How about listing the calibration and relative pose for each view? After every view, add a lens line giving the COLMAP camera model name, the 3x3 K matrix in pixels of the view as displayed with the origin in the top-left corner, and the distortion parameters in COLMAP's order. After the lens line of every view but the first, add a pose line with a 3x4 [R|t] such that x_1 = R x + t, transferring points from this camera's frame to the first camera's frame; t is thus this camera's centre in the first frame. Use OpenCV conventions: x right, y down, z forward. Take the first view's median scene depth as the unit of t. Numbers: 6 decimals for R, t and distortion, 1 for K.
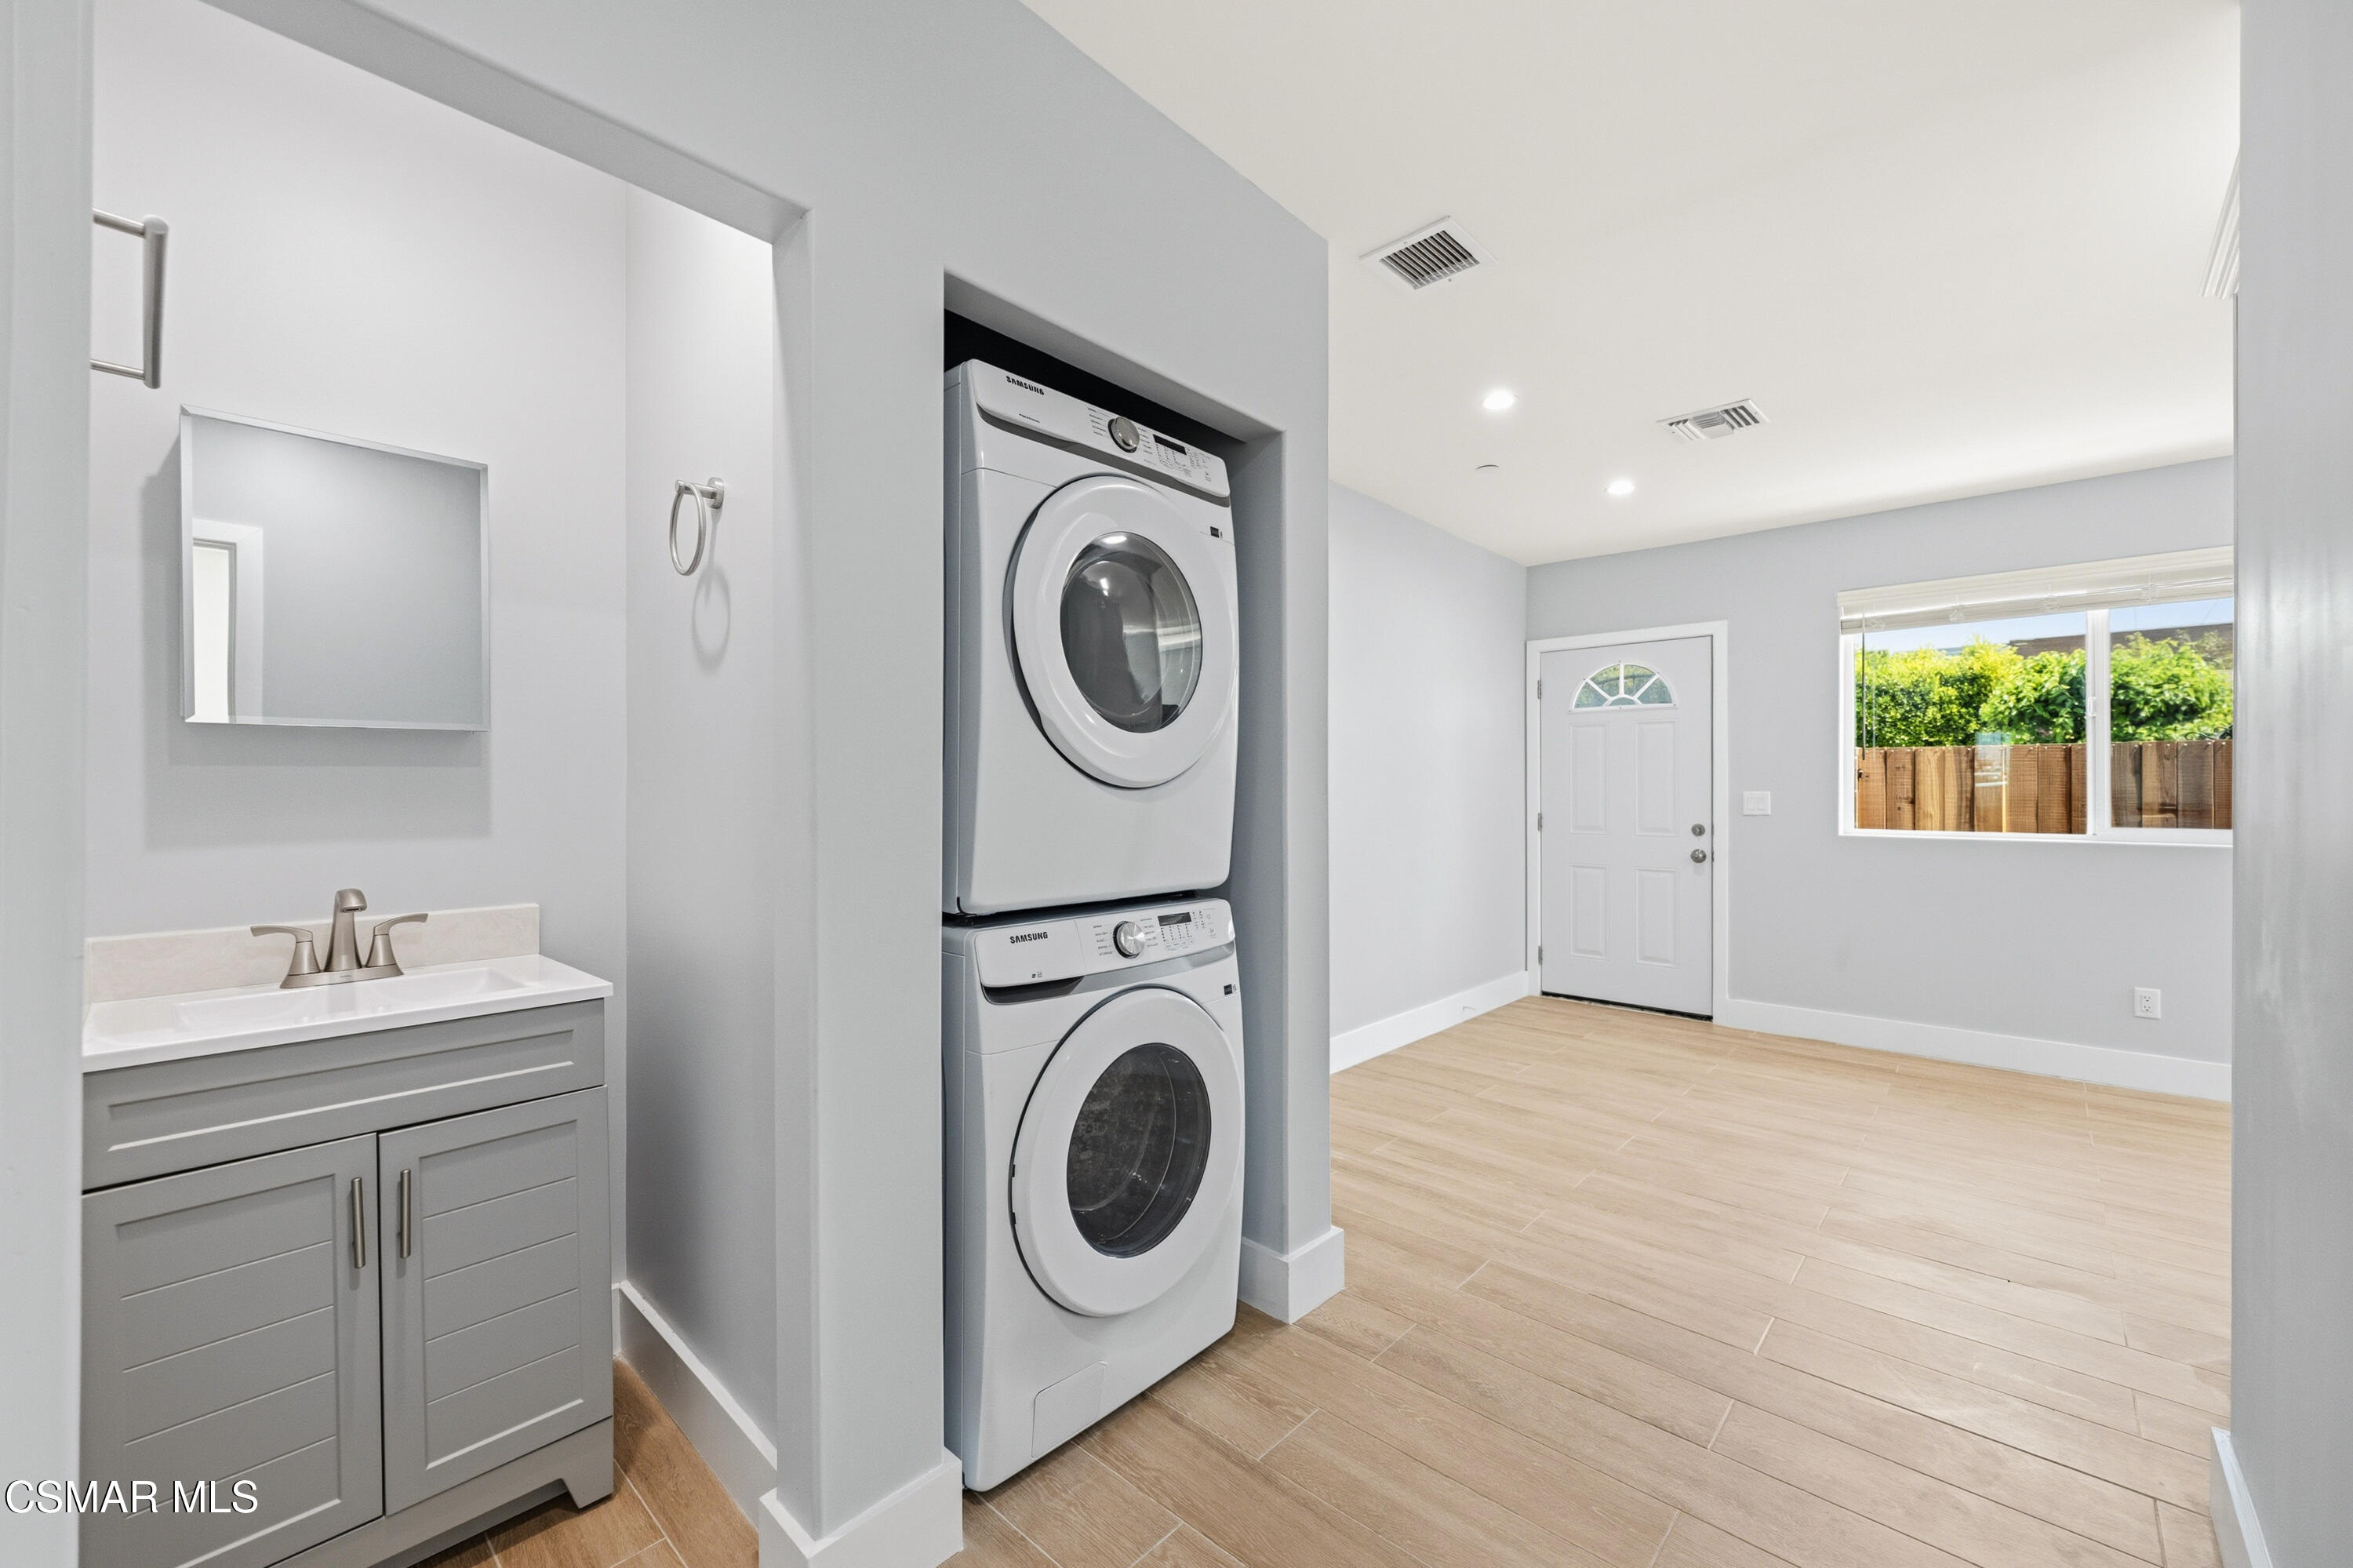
lens RADIAL K [[937.4, 0, 1157.9], [0, 937.4, 791.4], [0, 0, 1]] dist [-0.001741, 0.000414]
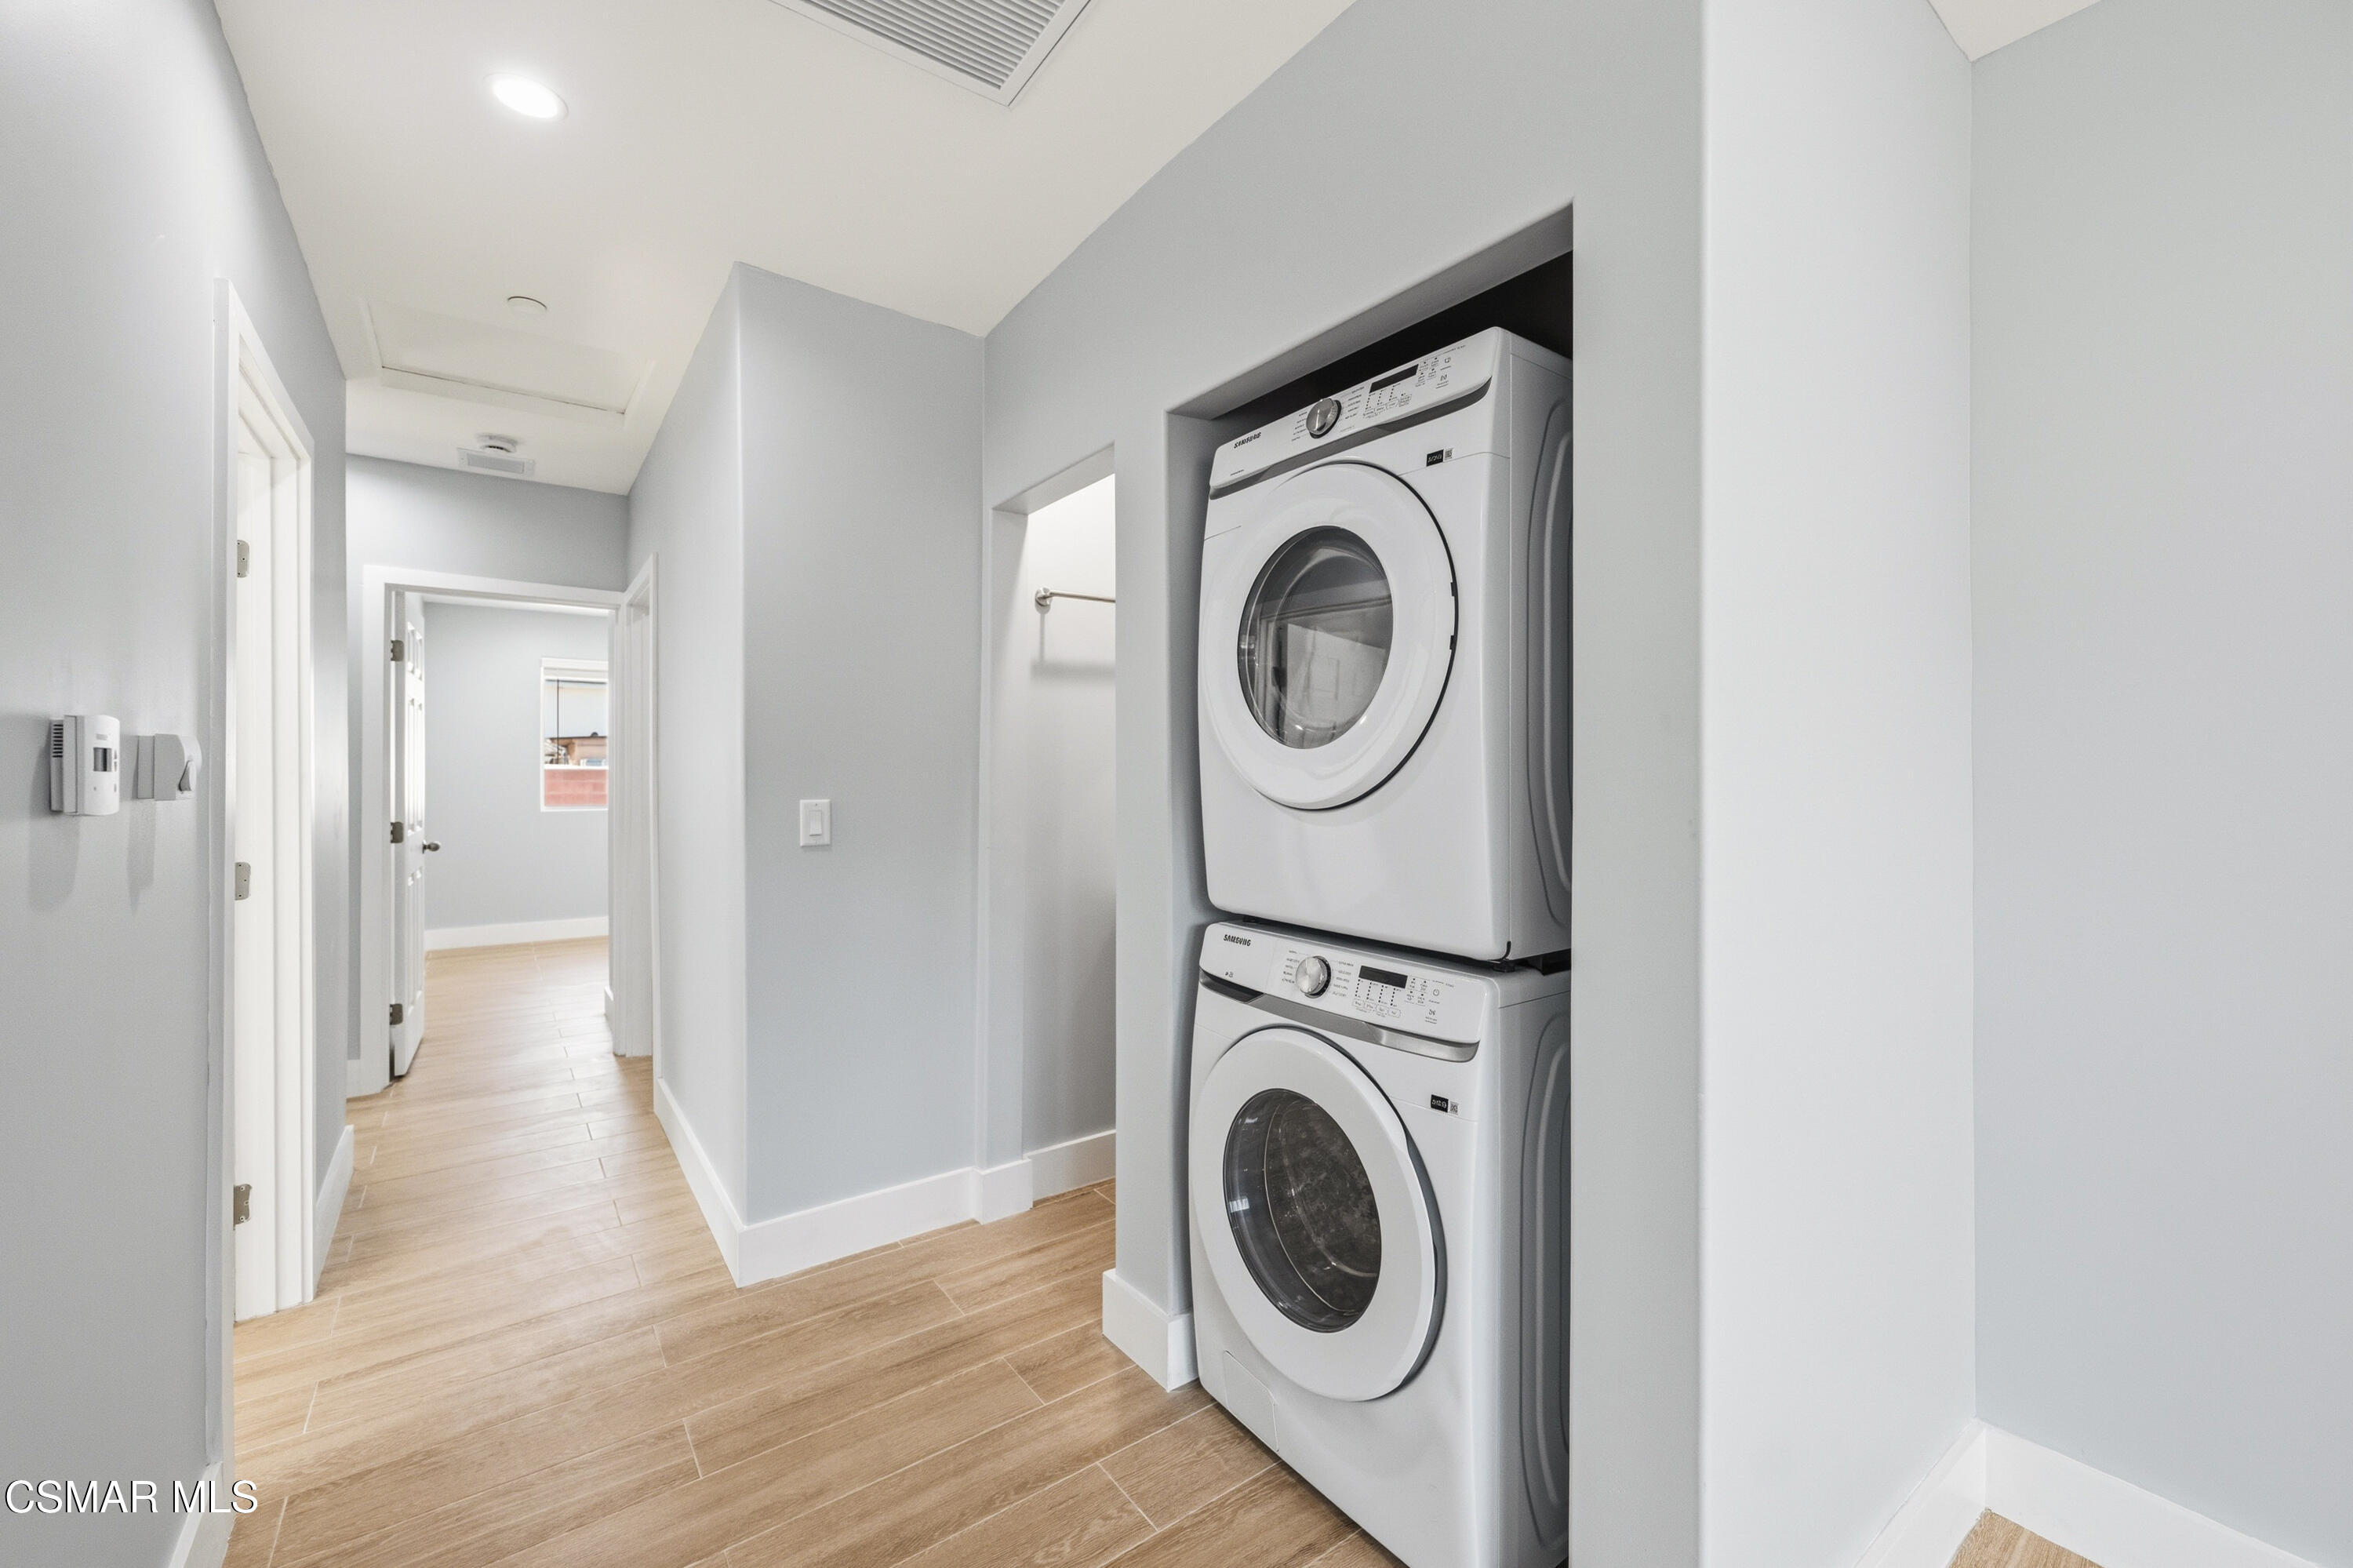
lens RADIAL K [[937.4, 0, 1178.9], [0, 937.4, 774.4], [0, 0, 1]] dist [-0.001741, 0.000414]
pose [[-0.170051, 0.001399, -0.985434, 0.895909], [-0.005364, 0.999983, 0.002345, -0.039321], [0.985421, 0.005685, -0.170040, 1.039742]]
